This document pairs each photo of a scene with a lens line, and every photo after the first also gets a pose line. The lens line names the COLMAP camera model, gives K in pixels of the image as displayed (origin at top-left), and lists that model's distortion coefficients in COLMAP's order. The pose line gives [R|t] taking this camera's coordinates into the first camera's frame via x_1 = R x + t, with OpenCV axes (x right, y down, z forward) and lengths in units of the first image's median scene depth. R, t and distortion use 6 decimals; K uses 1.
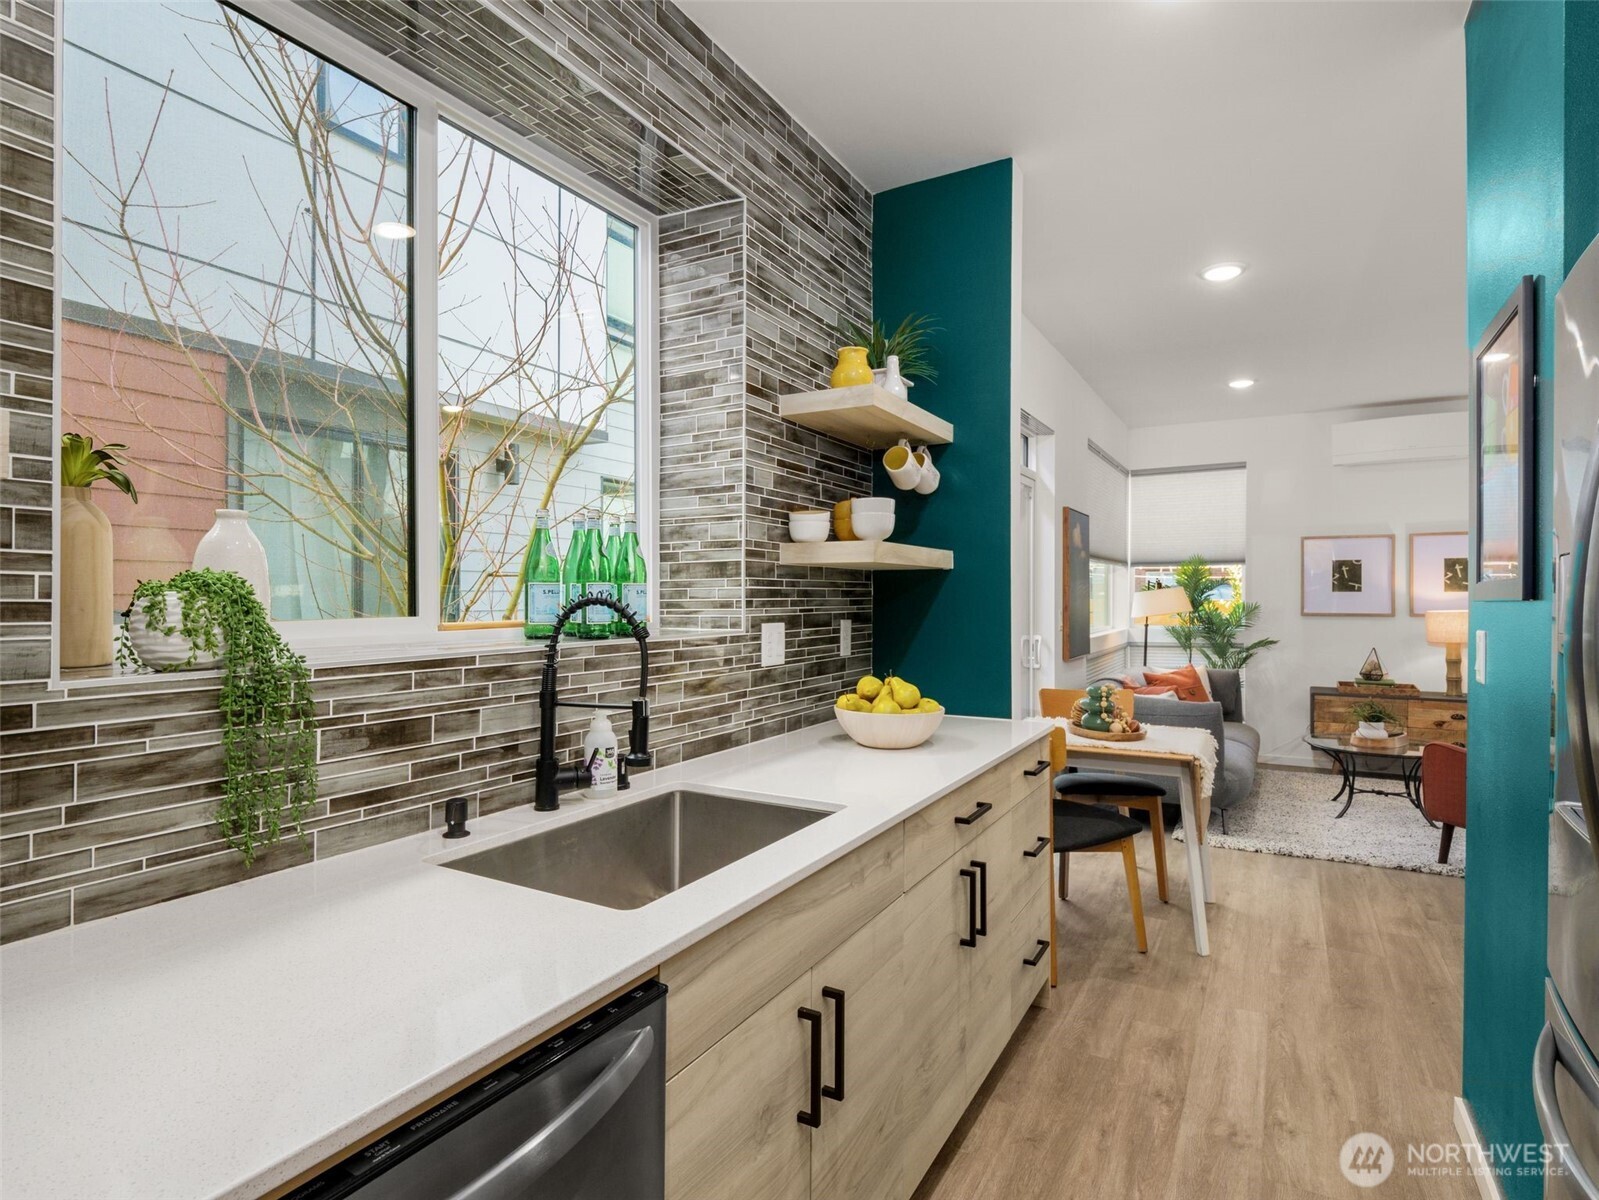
lens RADIAL K [[876.0, 0, 786.6], [0, 876.0, 600.0], [0, 0, 1]] dist [-0.005833, -0.005981]
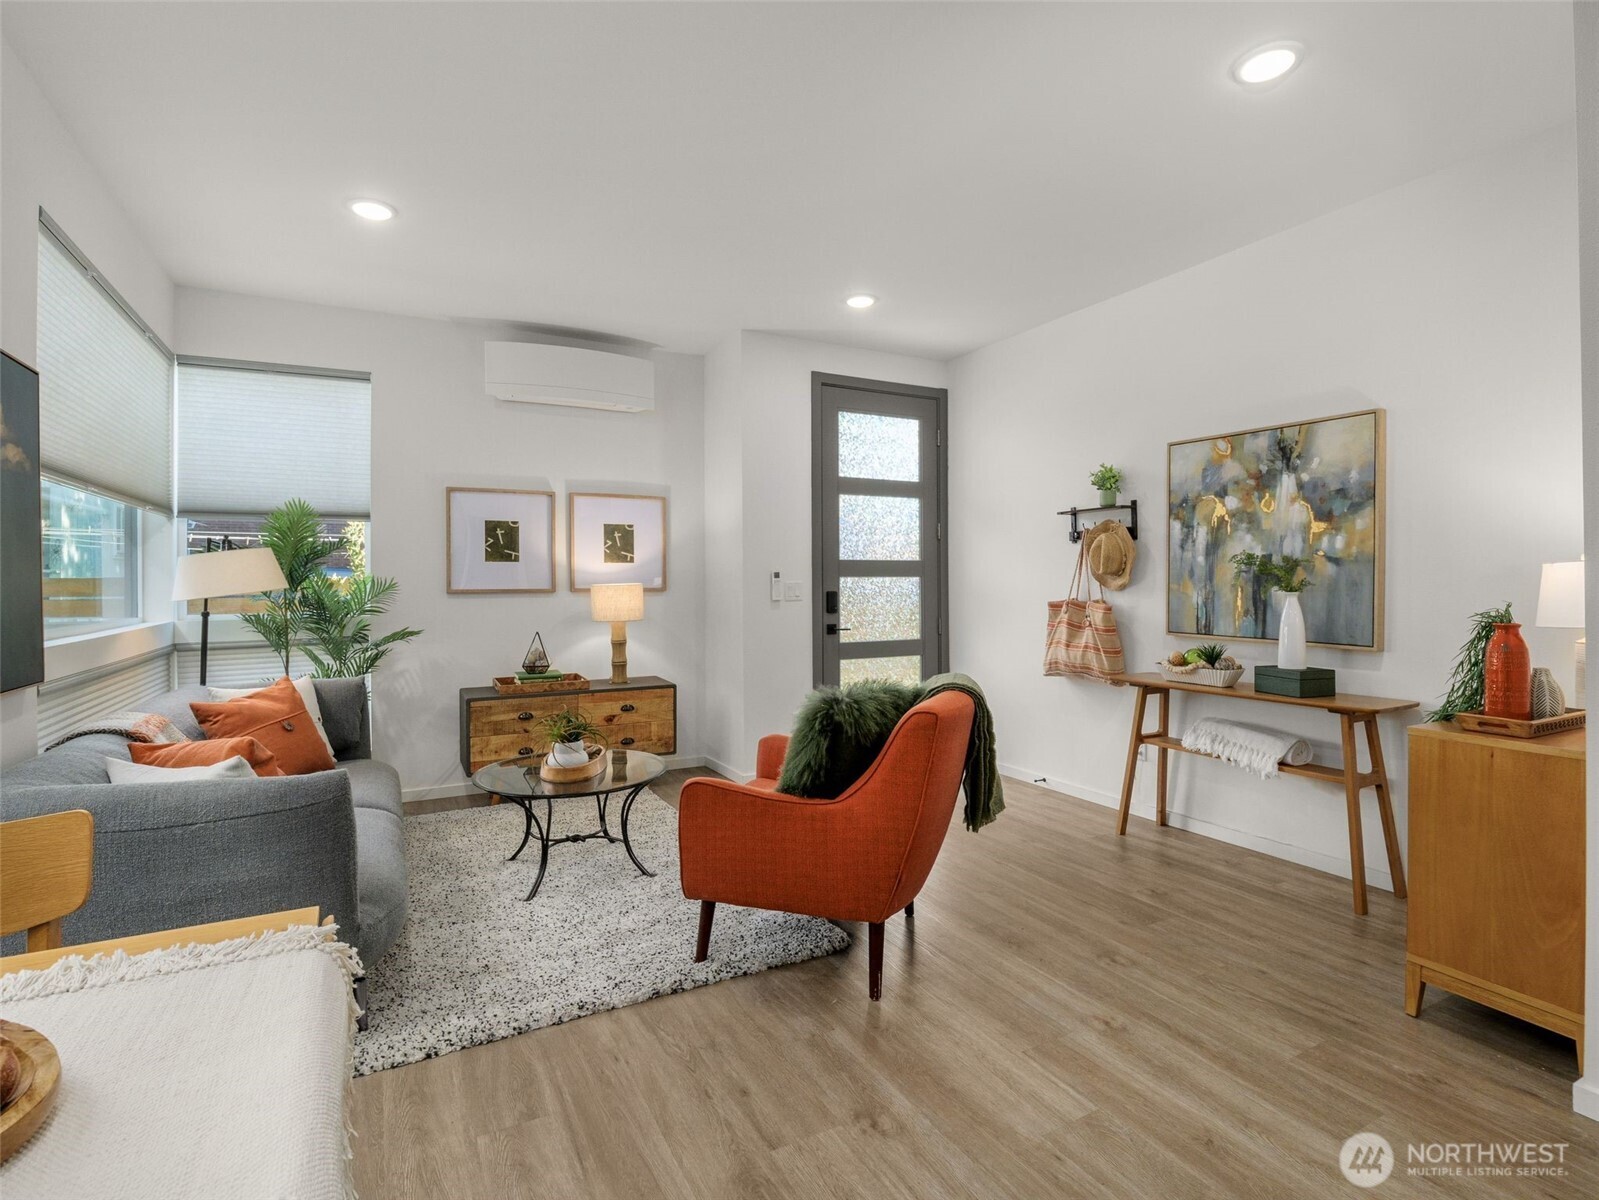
lens RADIAL K [[768.6, 0, 787.9], [0, 768.6, 589.4], [0, 0, 1]] dist [-0.018750, -0.000799]
pose [[0.536068, -0.010824, 0.844106, 0.210030], [0.009069, 0.999934, 0.007063, 0.013357], [-0.844126, 0.003869, 0.536130, 0.438120]]
